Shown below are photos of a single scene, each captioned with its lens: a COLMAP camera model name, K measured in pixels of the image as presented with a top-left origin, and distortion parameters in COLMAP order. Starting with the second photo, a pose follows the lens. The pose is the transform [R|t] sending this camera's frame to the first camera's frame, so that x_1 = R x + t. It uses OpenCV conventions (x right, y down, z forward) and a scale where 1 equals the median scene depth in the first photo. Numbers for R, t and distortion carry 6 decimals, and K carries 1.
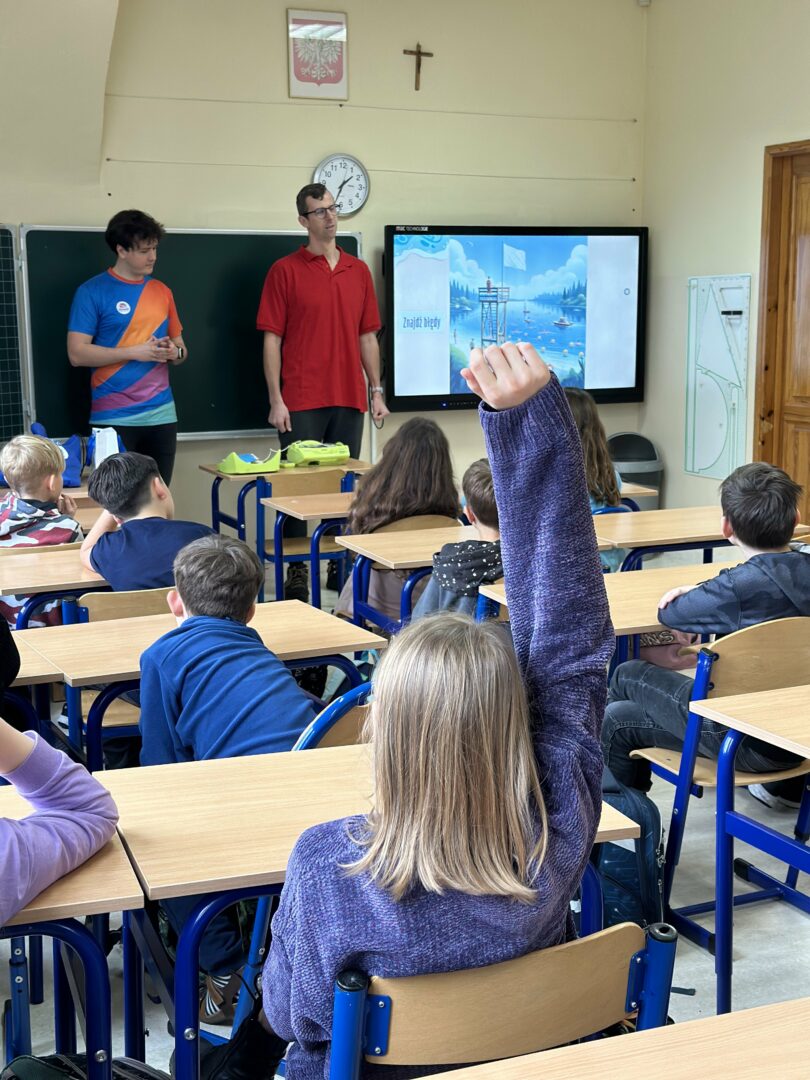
lens RADIAL K [[1510.8, 0, 405.0], [0, 1510.8, 540.0], [0, 0, 1]] dist [0.141212, -0.054226]
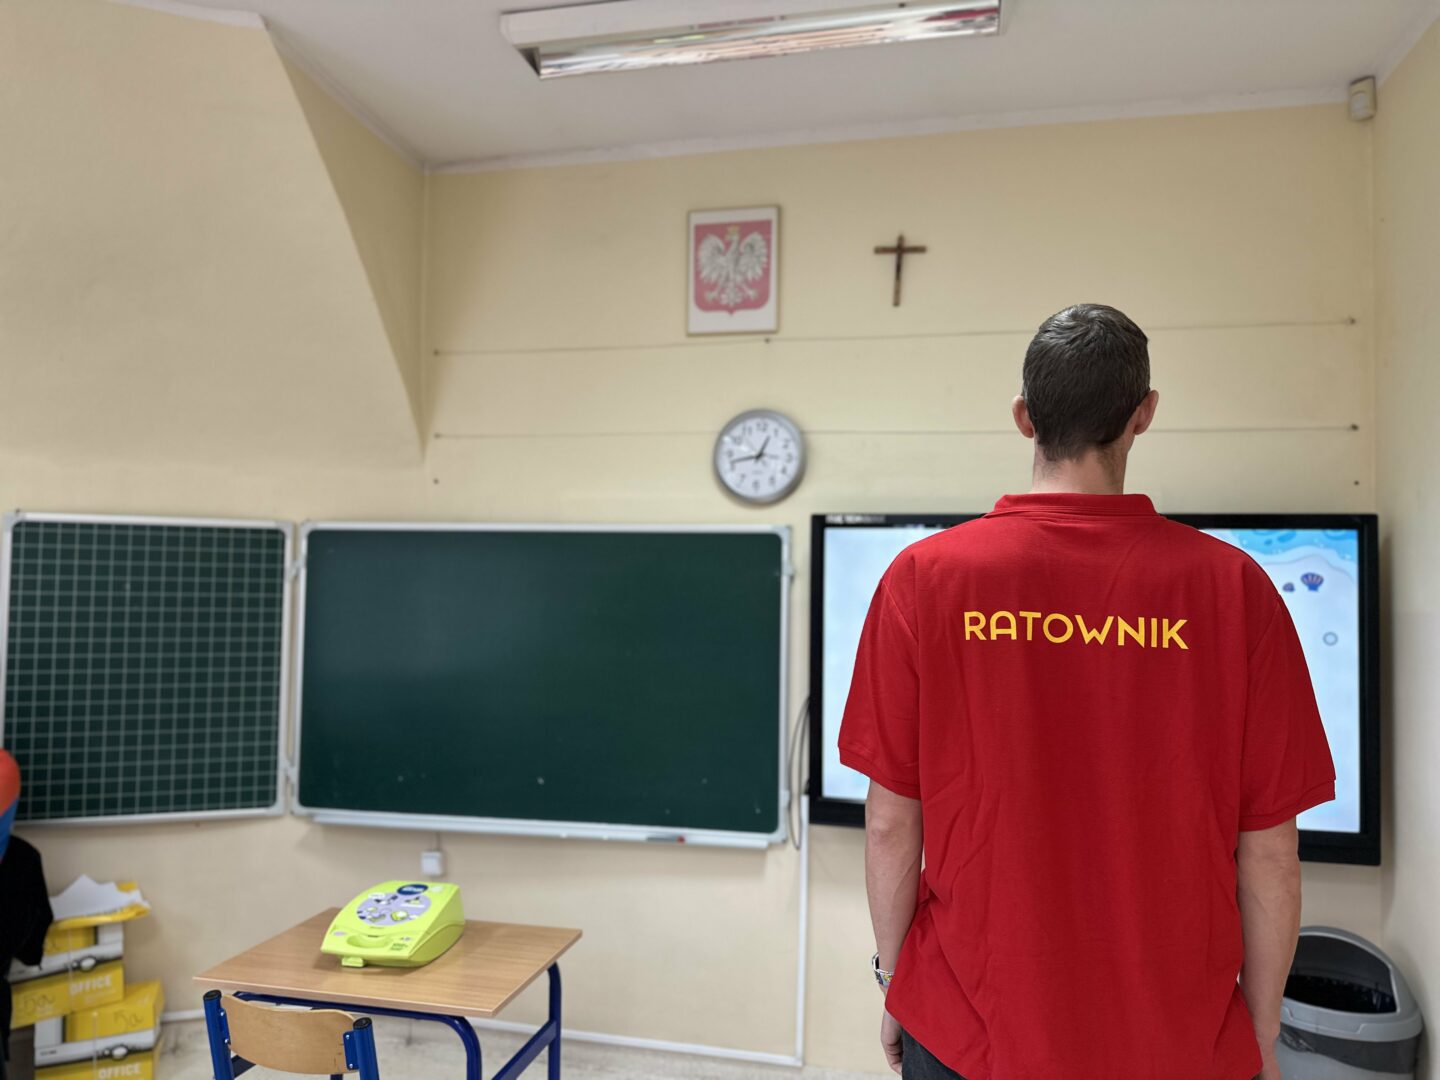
lens RADIAL K [[1027.1, 0, 720.0], [0, 1027.1, 540.0], [0, 0, 1]] dist [0.052947, -0.062876]
pose [[0.804709, -0.006756, -0.593631, 0.202696], [-0.117524, 0.978333, -0.170447, -0.122448], [0.581920, 0.206926, 0.786480, 0.657078]]
